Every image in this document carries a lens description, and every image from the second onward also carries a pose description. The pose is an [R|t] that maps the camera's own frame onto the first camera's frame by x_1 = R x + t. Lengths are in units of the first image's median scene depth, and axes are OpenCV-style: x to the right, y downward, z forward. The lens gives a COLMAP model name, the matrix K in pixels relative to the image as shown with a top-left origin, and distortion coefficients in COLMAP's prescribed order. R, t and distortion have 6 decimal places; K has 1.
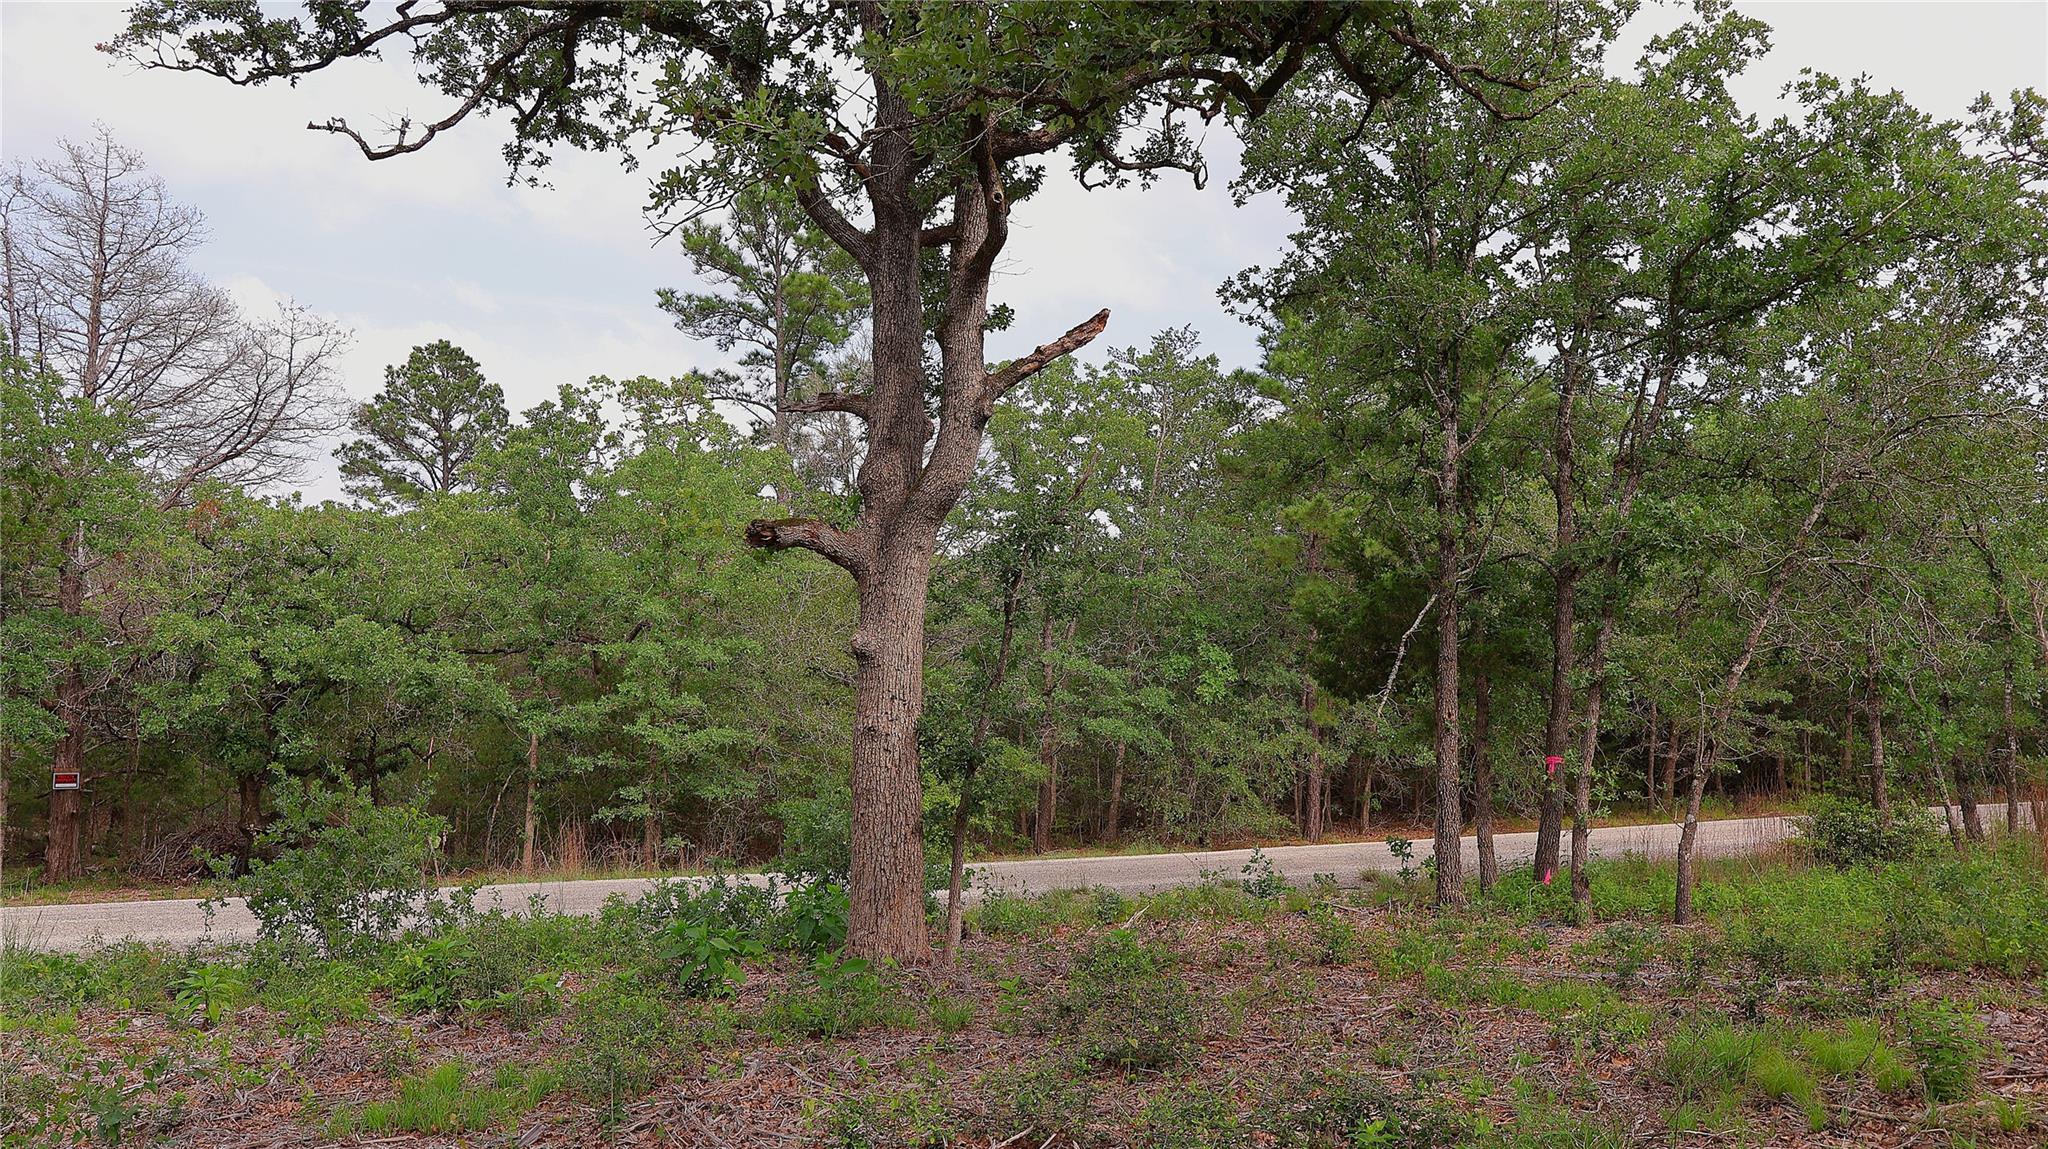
lens RADIAL K [[1685.5, 0, 954.2], [0, 1685.5, 553.4], [0, 0, 1]] dist [0.006217, -0.006727]
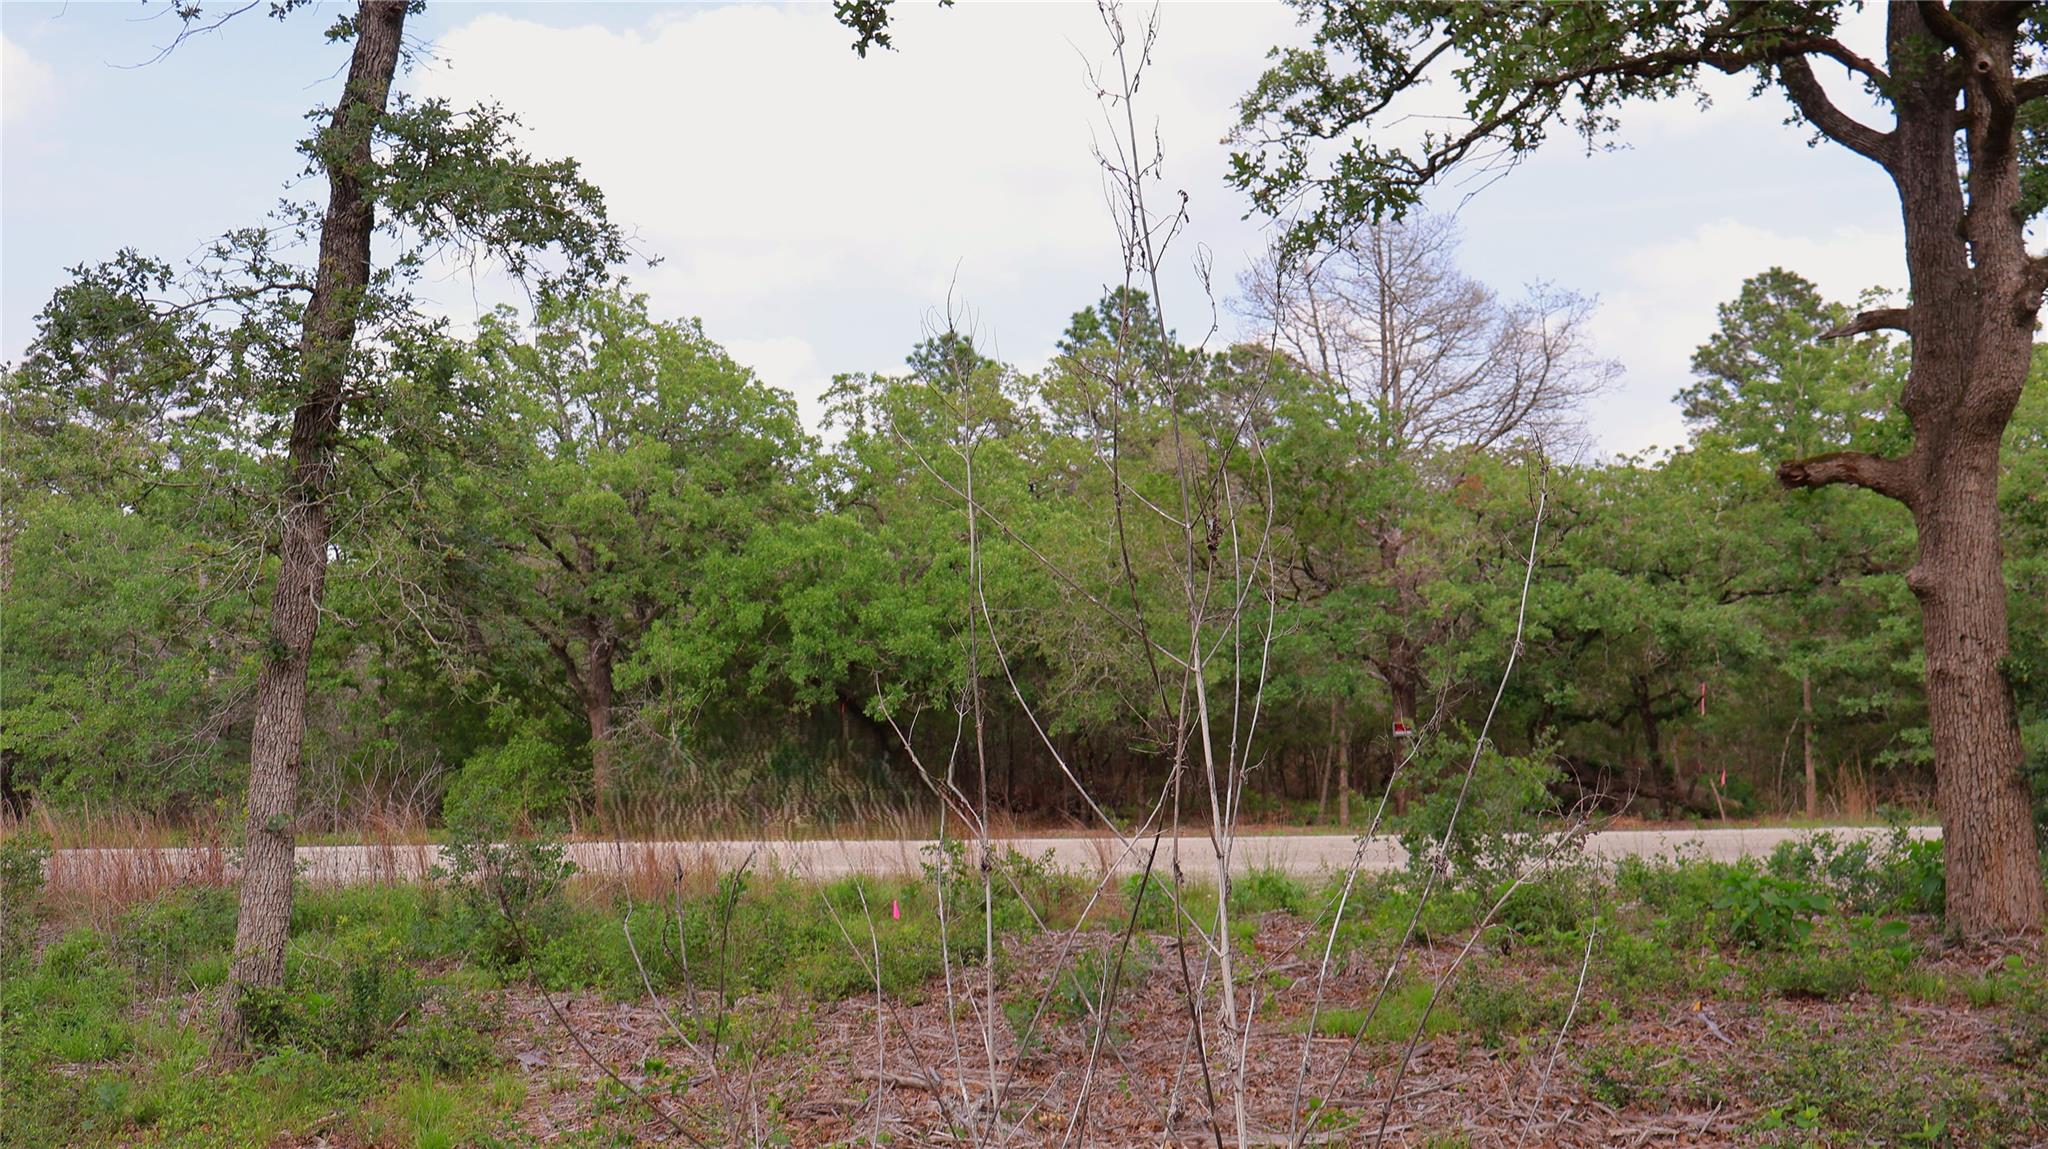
lens RADIAL K [[1685.5, 0, 1026.8], [0, 1685.5, 552.4], [0, 0, 1]] dist [0.006217, -0.006727]
pose [[0.697418, -0.085107, -0.711593, 0.146125], [0.111393, 0.993729, -0.009678, -0.003619], [0.707955, -0.072517, 0.702525, 0.008154]]
